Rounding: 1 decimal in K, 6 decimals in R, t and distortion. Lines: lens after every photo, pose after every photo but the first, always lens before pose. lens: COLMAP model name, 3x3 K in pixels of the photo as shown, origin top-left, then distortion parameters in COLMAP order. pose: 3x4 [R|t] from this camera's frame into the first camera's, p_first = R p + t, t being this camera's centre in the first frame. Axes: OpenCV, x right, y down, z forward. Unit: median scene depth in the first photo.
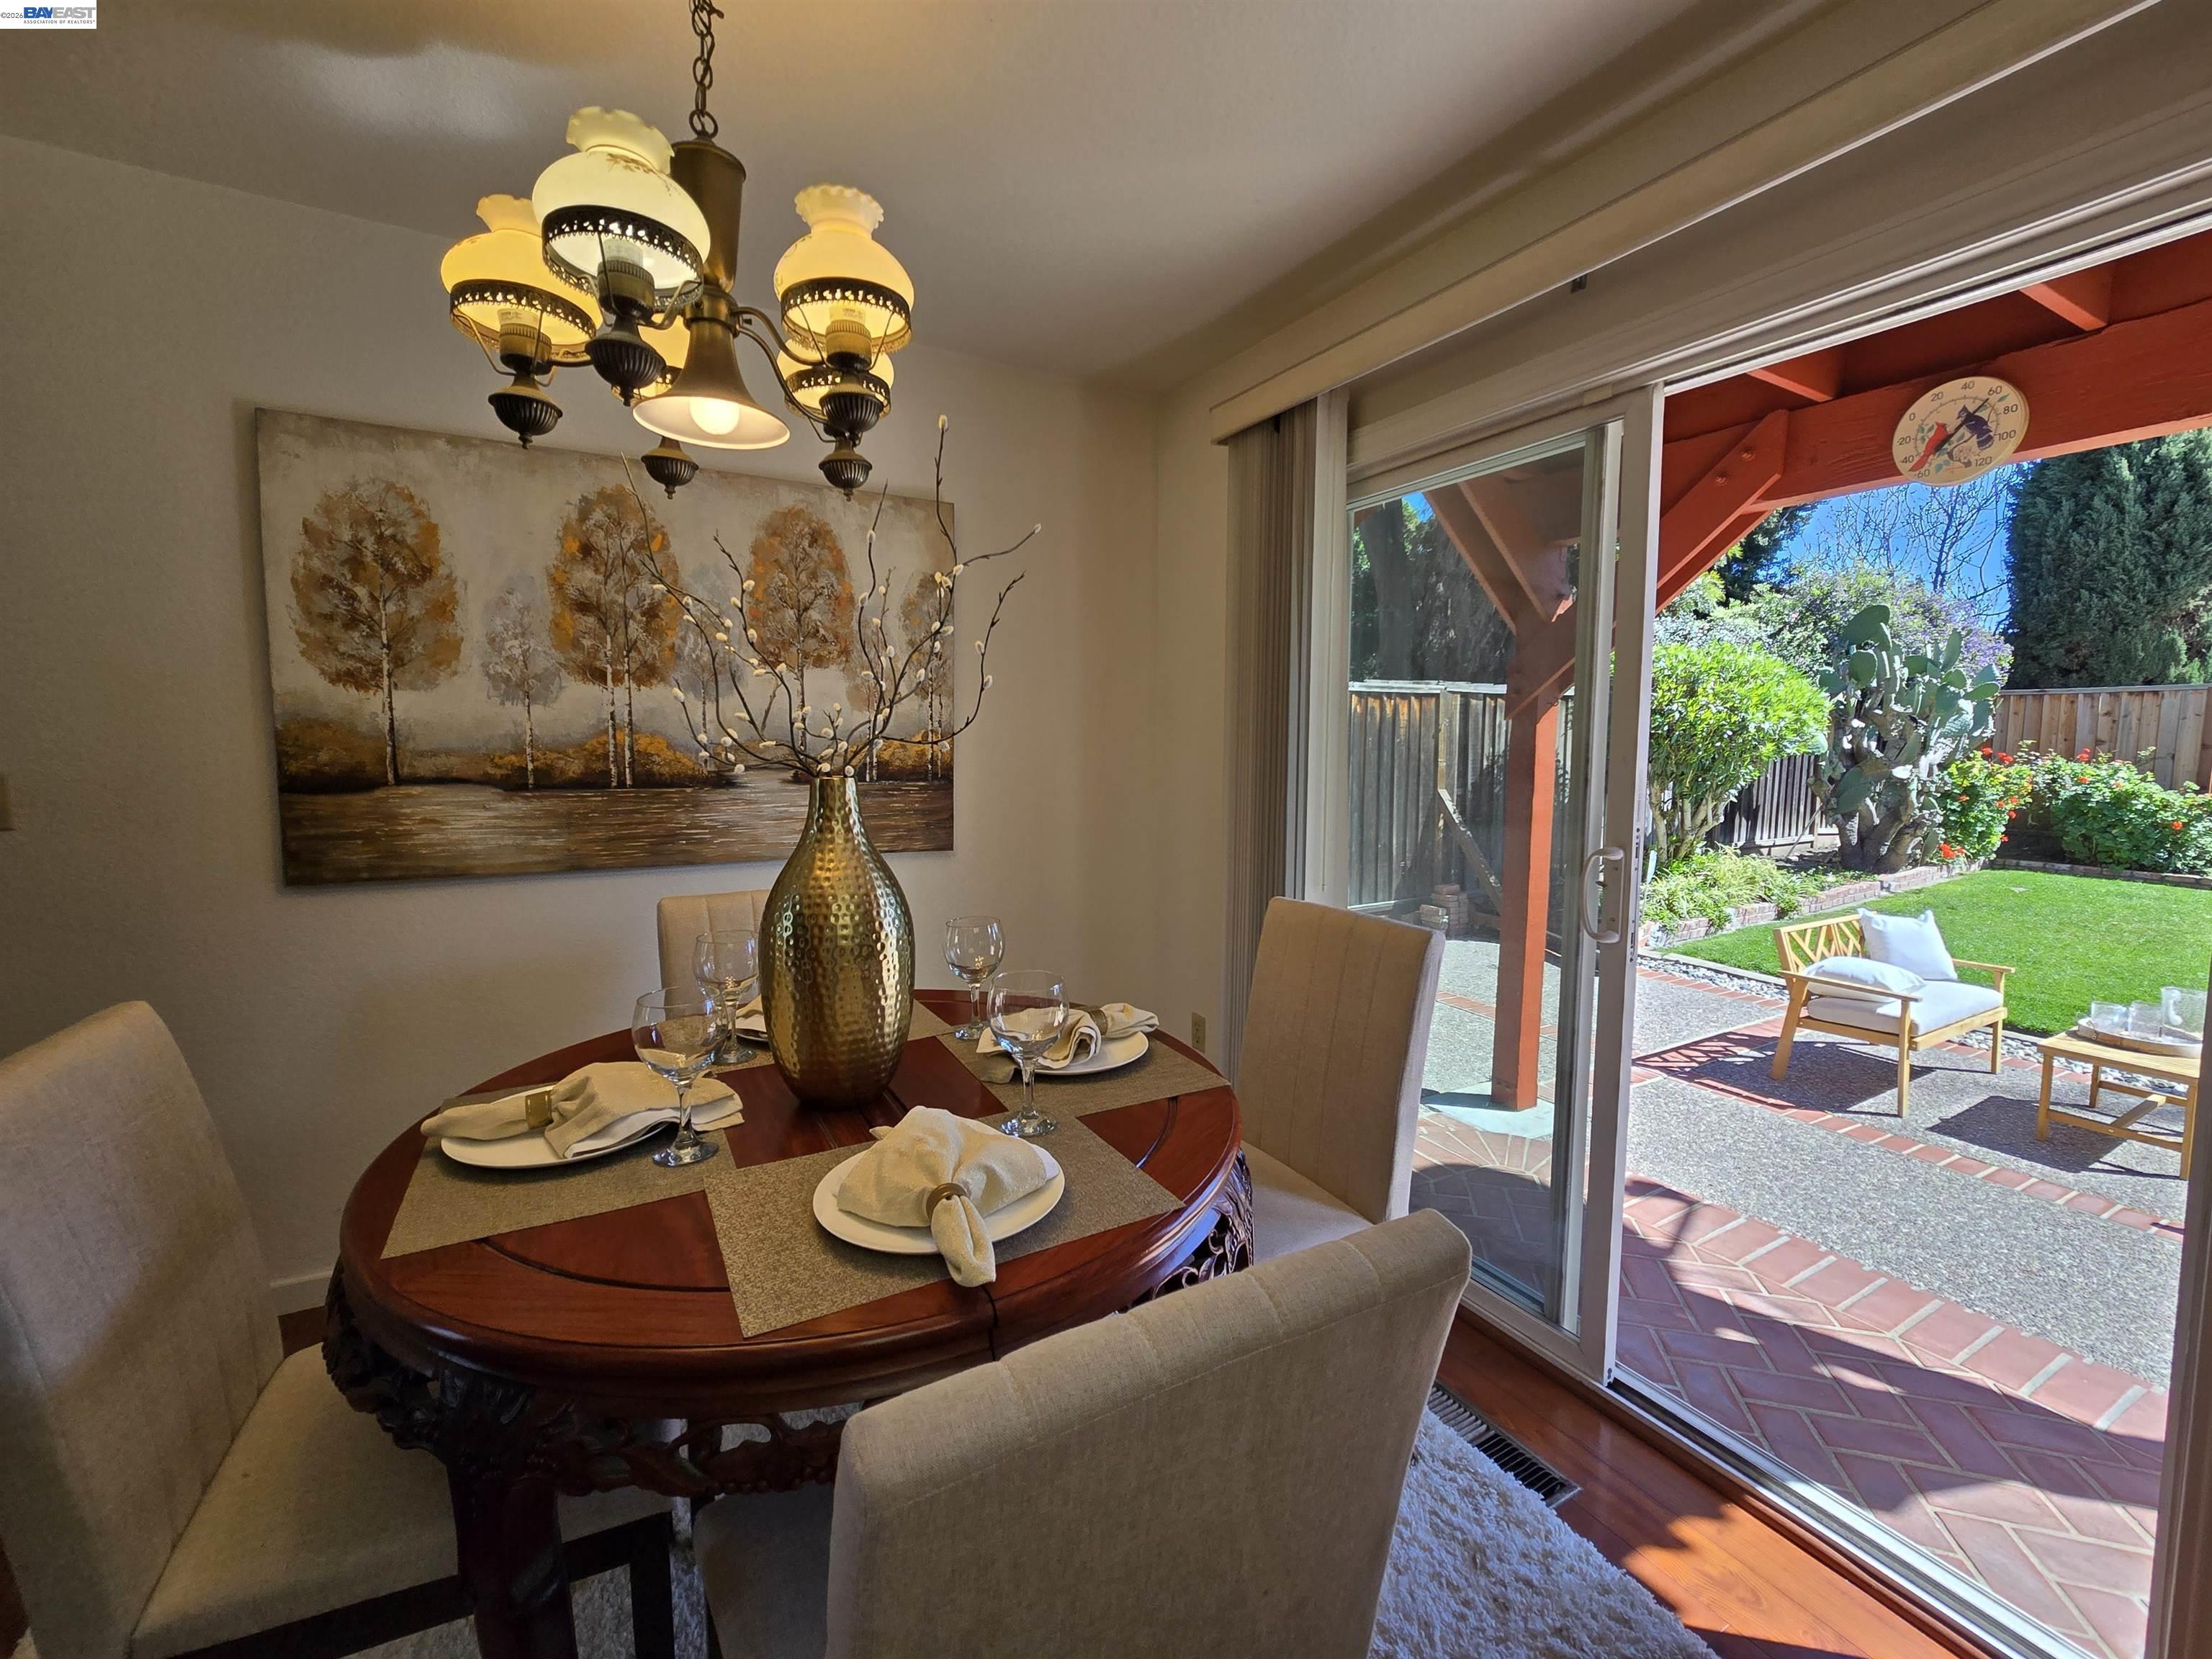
lens RADIAL K [[907.2, 0, 1123.1], [0, 907.2, 810.4], [0, 0, 1]] dist [-0.006105, 0.001442]
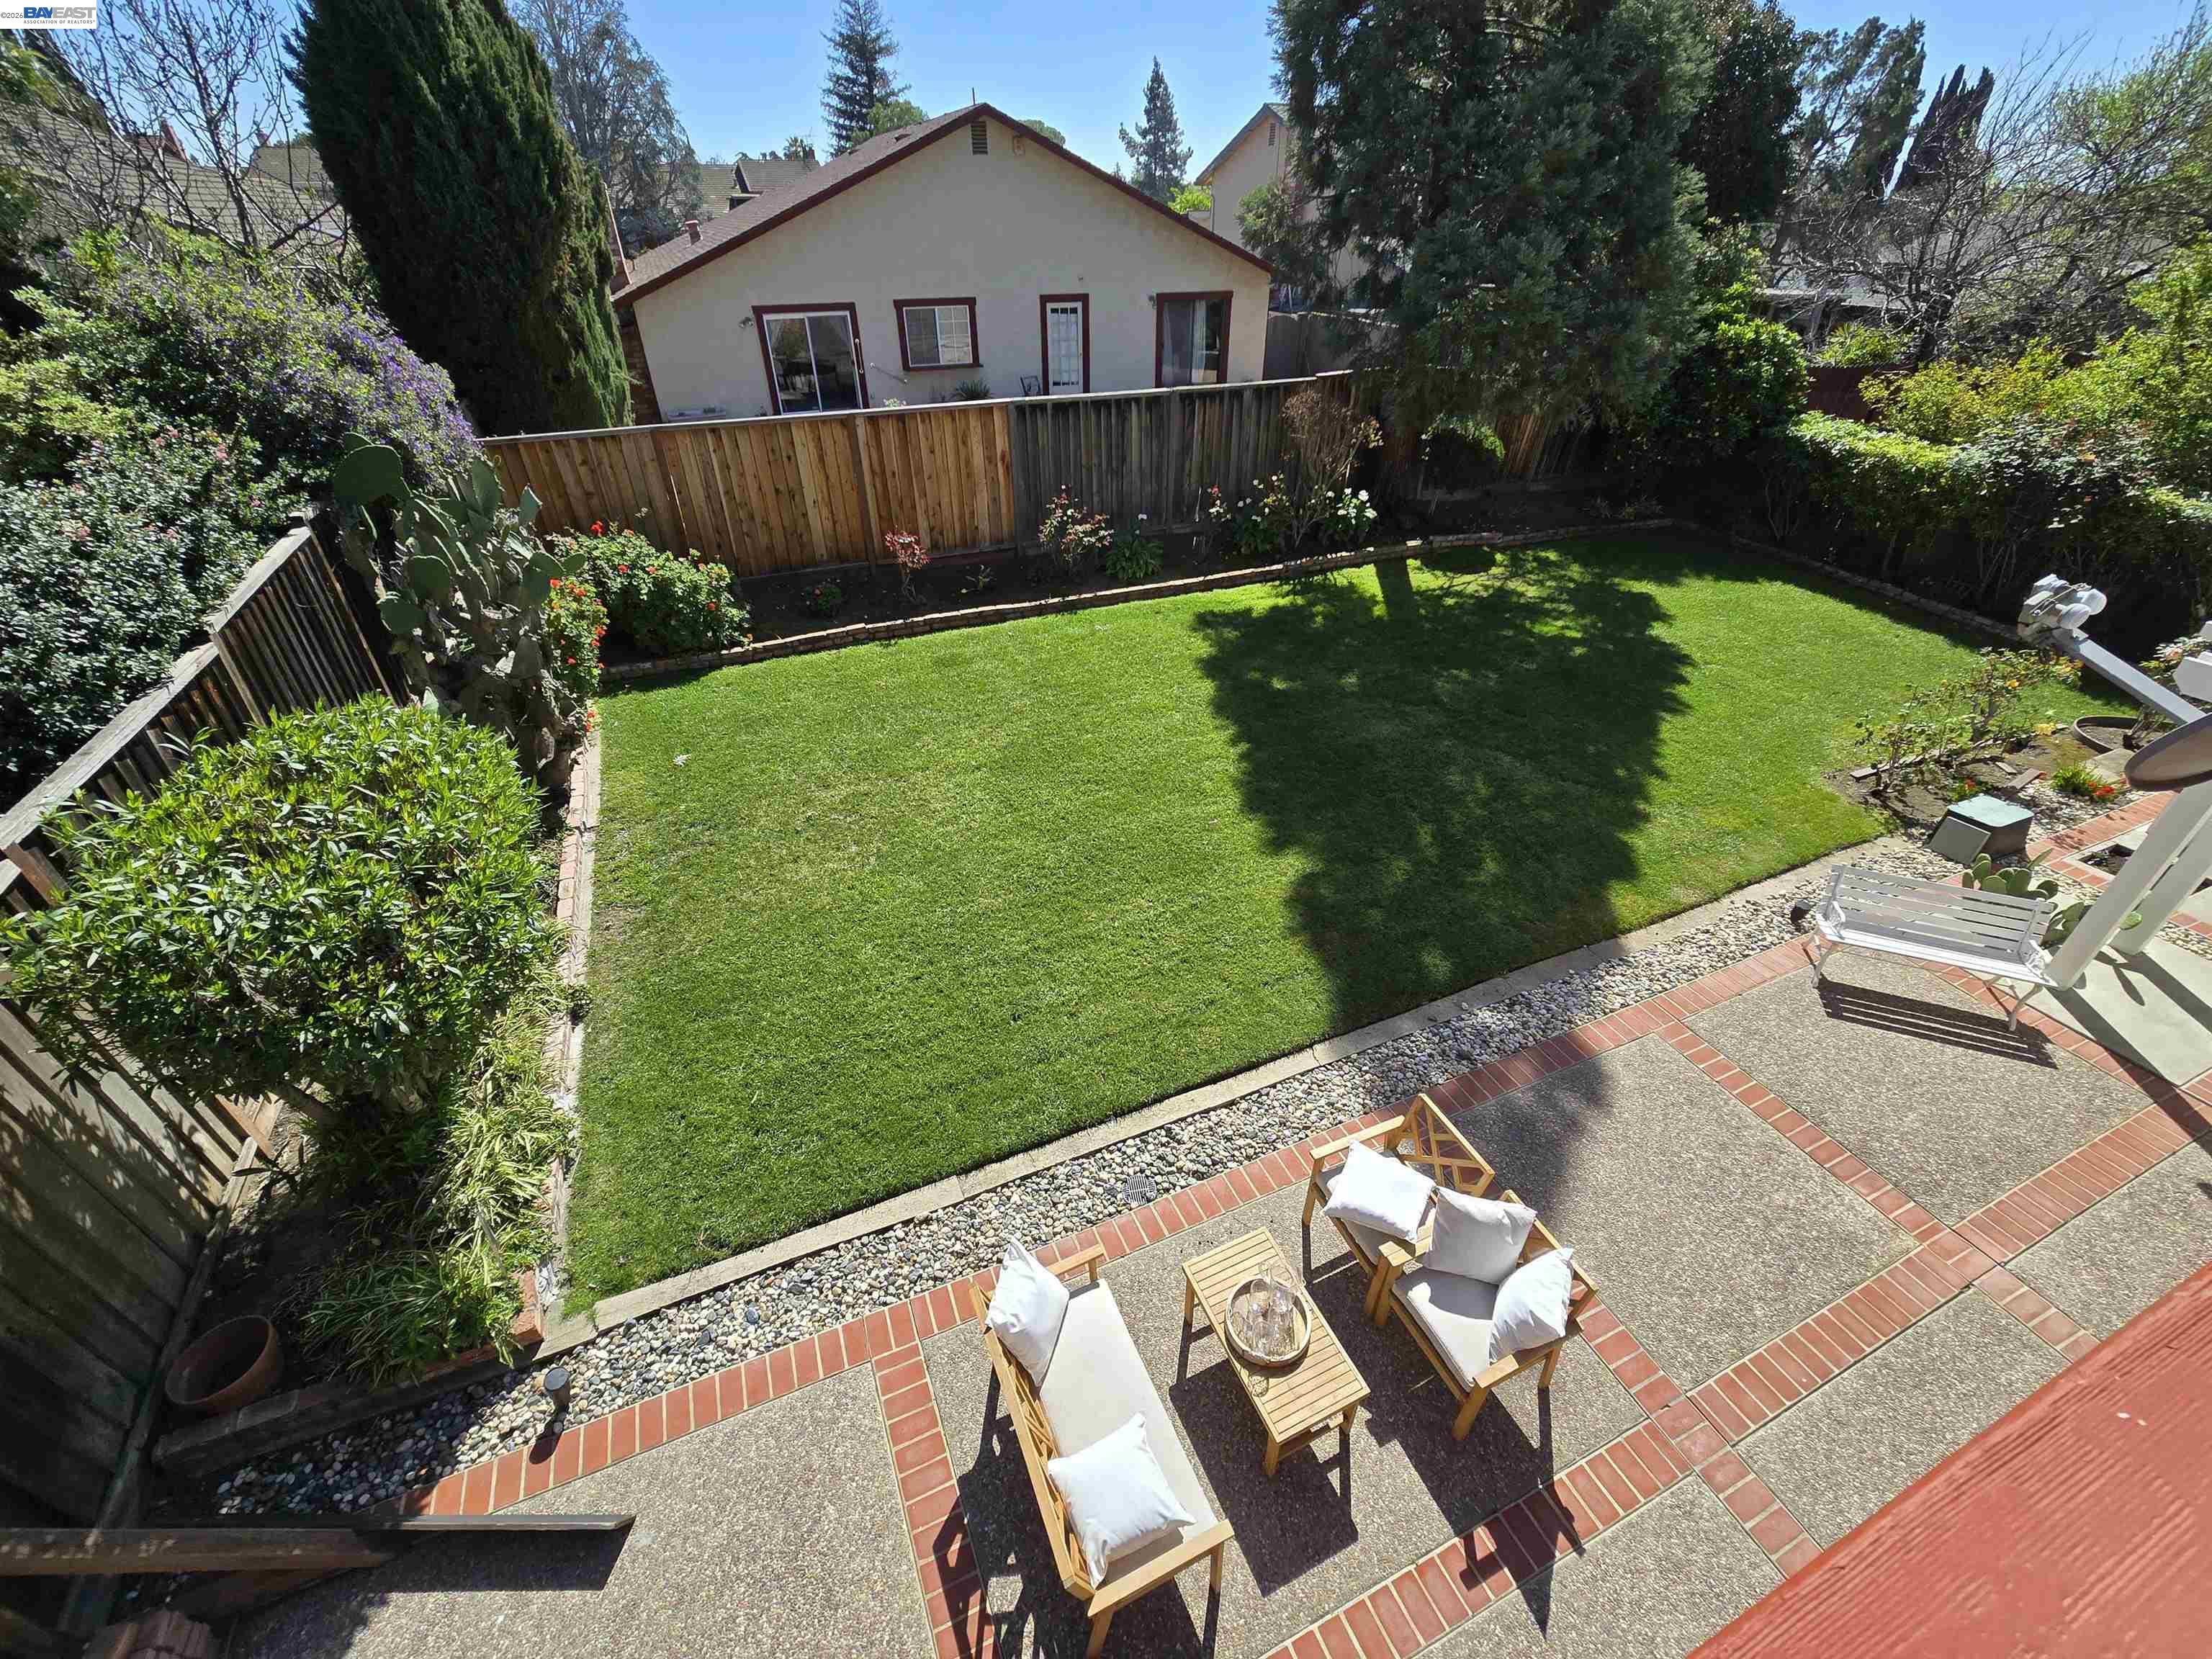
lens RADIAL K [[907.2, 0, 1114.6], [0, 907.2, 819.4], [0, 0, 1]] dist [-0.006105, 0.001442]
pose [[0.110183, -0.558298, 0.822292, 0.849540], [0.083459, 0.829604, 0.552079, -1.145815], [-0.990401, 0.007798, 0.138003, 1.486538]]
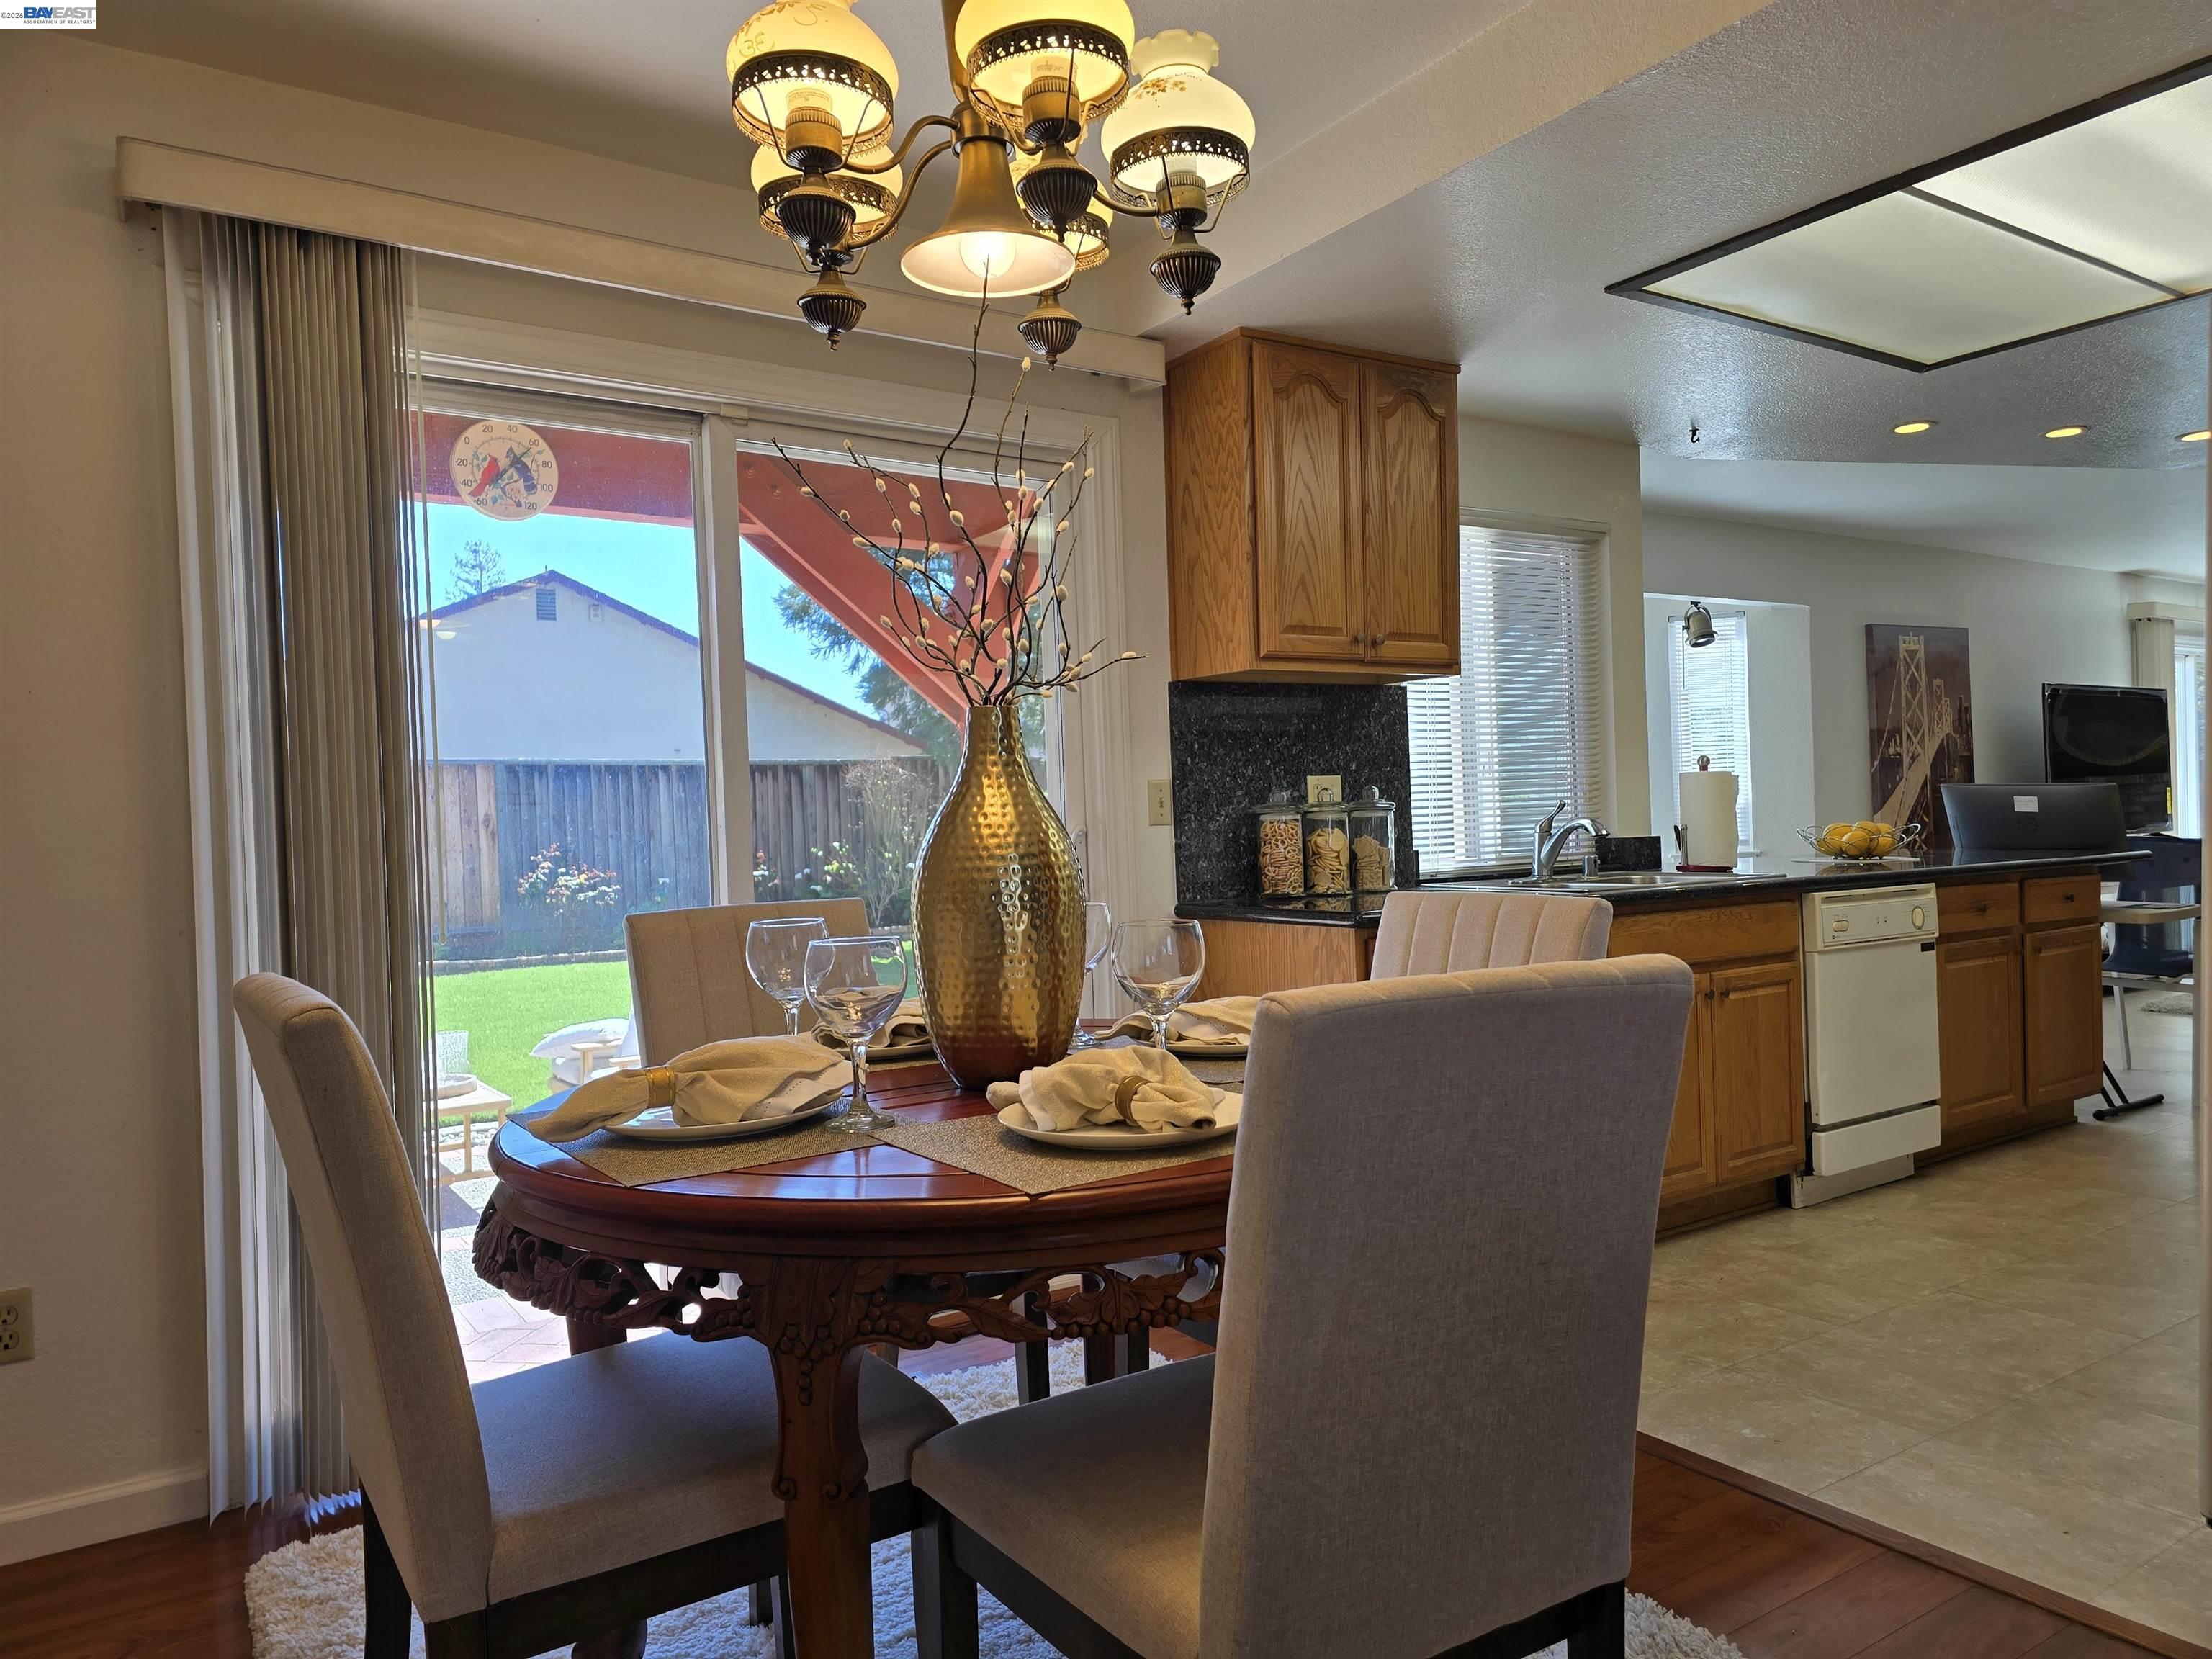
lens RADIAL K [[1478.8, 0, 1127.9], [0, 1478.8, 846.2], [0, 0, 1]] dist [0.073460, -0.065045]
pose [[-0.073115, -0.021040, 0.997102, -0.827407], [0.110437, 0.993458, 0.029061, 0.032666], [-0.991190, 0.112242, -0.070313, 0.467503]]
